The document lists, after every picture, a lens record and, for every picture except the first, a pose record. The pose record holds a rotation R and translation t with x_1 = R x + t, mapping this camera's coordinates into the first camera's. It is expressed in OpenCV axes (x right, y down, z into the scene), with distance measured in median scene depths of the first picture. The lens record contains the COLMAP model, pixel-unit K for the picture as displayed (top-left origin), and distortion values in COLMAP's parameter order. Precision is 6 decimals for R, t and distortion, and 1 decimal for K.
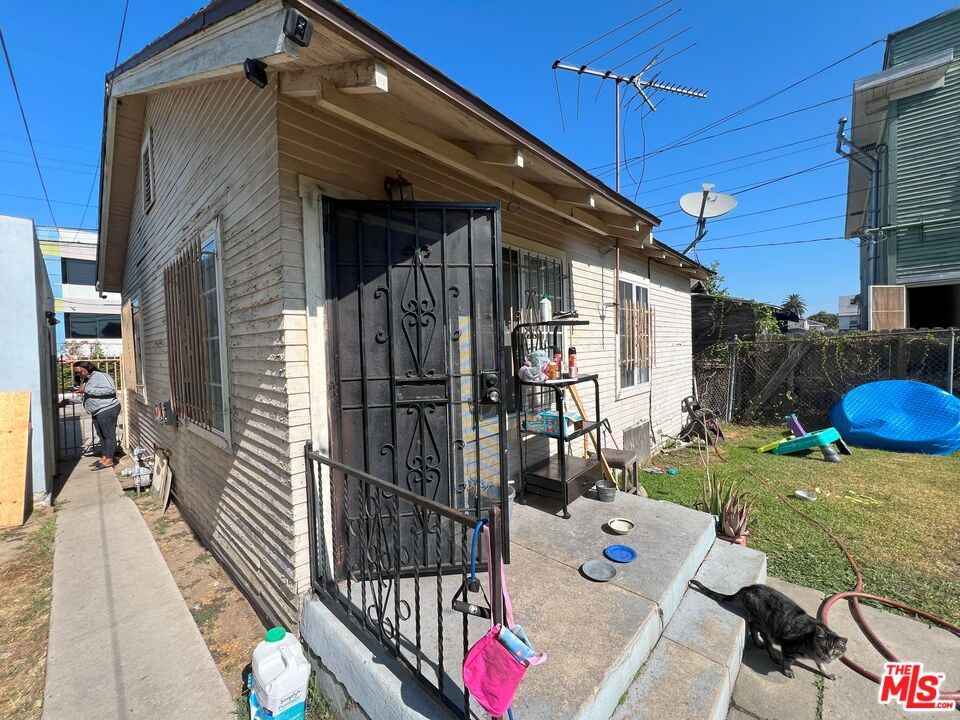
lens RADIAL K [[385.2, 0, 476.8], [0, 385.2, 358.2], [0, 0, 1]] dist [-0.002065, 0.001080]
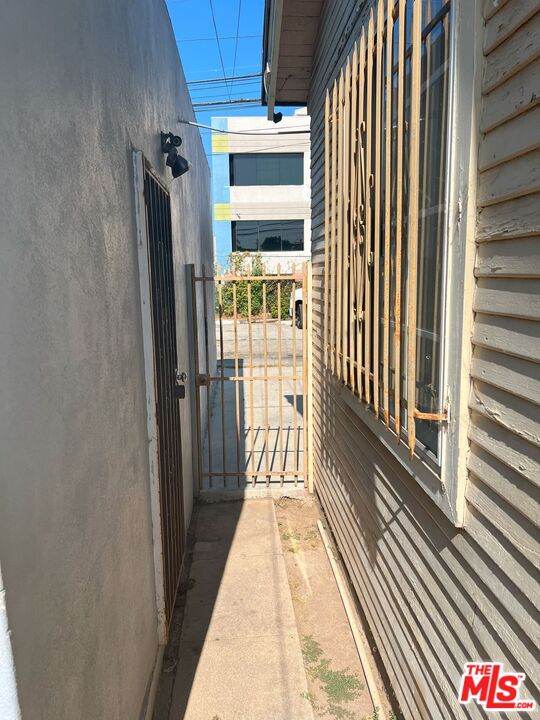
lens RADIAL K [[562.3, 0, 269.1], [0, 562.3, 361.9], [0, 0, 1]] dist [0.005698, 0.001034]
pose [[0.725849, 0.115143, -0.678149, -0.929265], [-0.017743, 0.988696, 0.148880, 0.006084], [0.687625, -0.096032, 0.719687, 0.929850]]
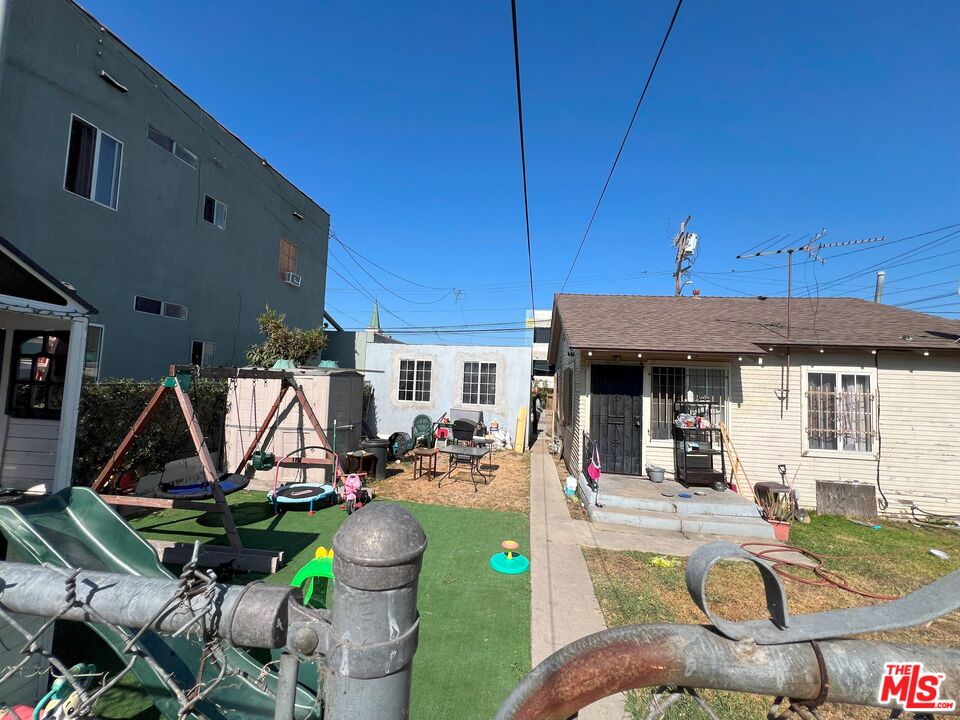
lens RADIAL K [[385.2, 0, 471.8], [0, 385.2, 356.2], [0, 0, 1]] dist [-0.002065, 0.001080]
pose [[0.564261, -0.004446, -0.825584, 0.931572], [-0.080286, 0.994950, -0.060231, -0.084876], [0.821683, 0.100269, 0.561055, -0.943182]]
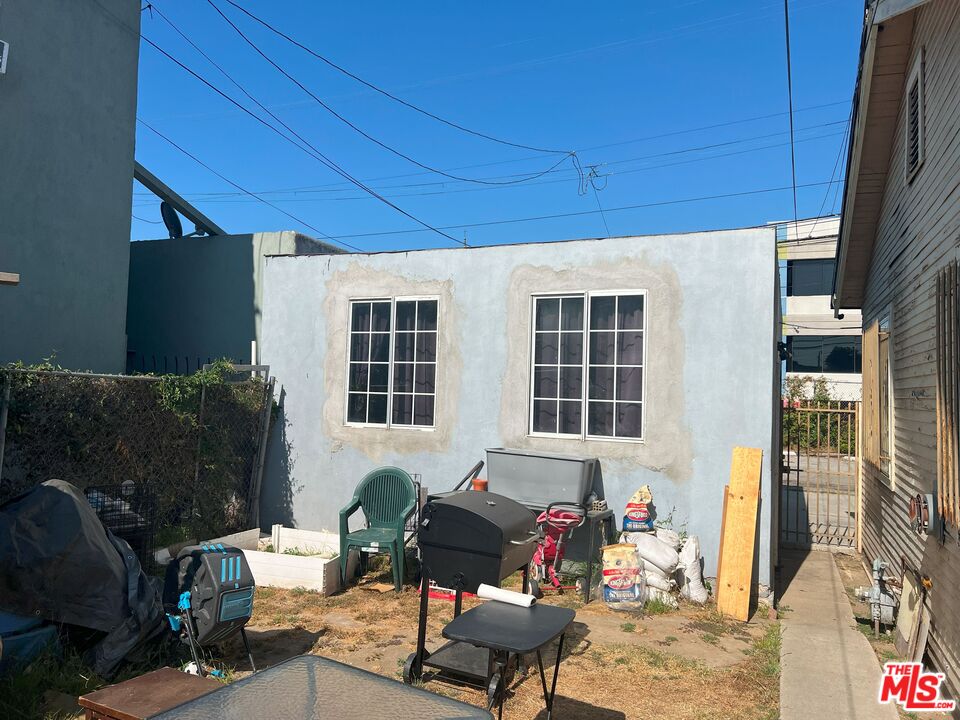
lens RADIAL K [[721.7, 0, 470.2], [0, 721.7, 351.2], [0, 0, 1]] dist [0.031564, -0.031567]
pose [[0.337940, -0.010680, -0.941107, 0.007359], [-0.066338, 0.997178, -0.035138, -0.018826], [0.938827, 0.074306, 0.336278, -0.047041]]
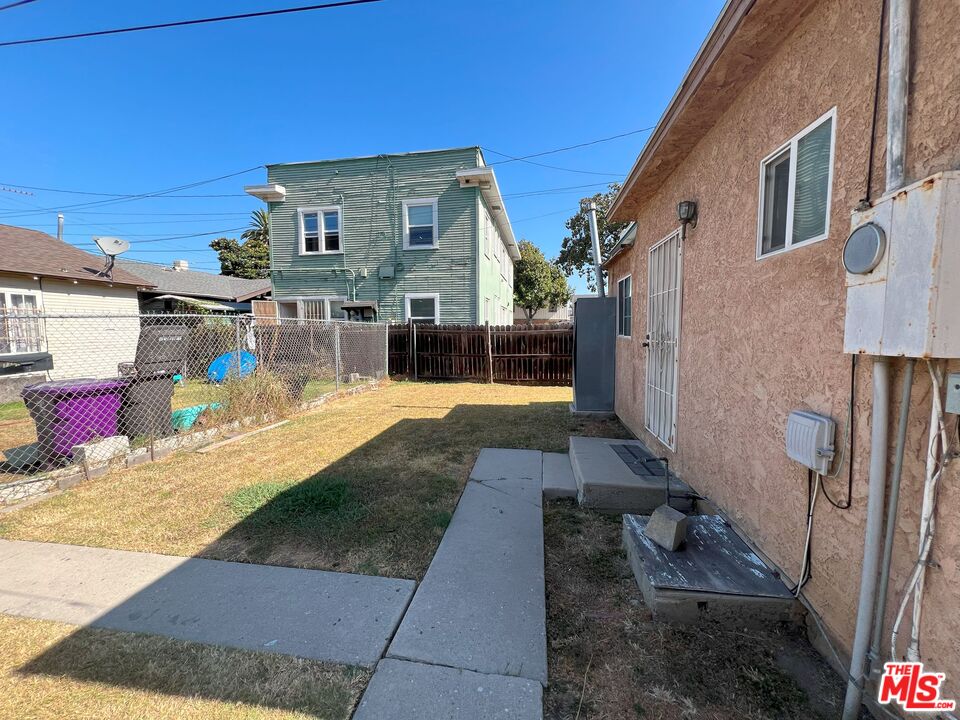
lens RADIAL K [[385.2, 0, 475.6], [0, 385.2, 361.9], [0, 0, 1]] dist [-0.002065, 0.001080]
pose [[0.839603, -0.022268, 0.542743, 1.445573], [-0.006451, 0.998680, 0.050954, 0.012801], [-0.543162, -0.046283, 0.838351, -1.862088]]
